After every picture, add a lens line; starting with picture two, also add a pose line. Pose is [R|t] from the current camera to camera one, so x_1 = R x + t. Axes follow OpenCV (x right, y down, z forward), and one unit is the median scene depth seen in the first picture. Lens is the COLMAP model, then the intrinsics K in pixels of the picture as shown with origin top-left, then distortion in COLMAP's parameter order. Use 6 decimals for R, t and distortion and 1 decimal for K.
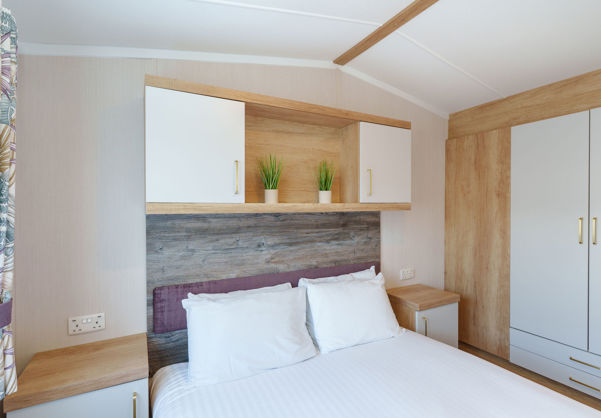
lens RADIAL K [[309.0, 0, 301.6], [0, 309.0, 204.1], [0, 0, 1]] dist [0.001944, 0.000258]
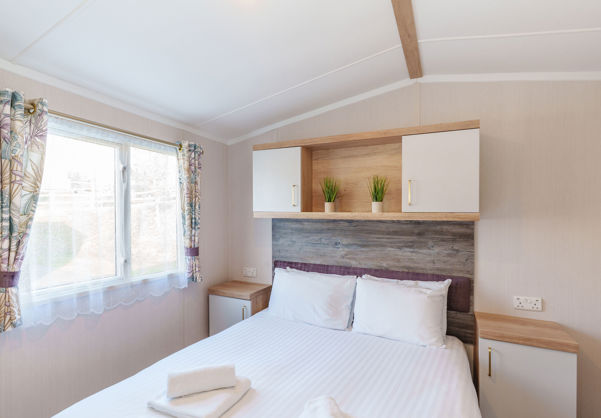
lens RADIAL K [[297.6, 0, 300.5], [0, 297.6, 209.0], [0, 0, 1]] dist [-0.001475, 0.000598]
pose [[0.578538, 0.000378, -0.815656, 0.801467], [-0.000384, 1.000000, 0.000191, -0.016556], [0.815656, 0.000203, 0.578538, 0.120141]]
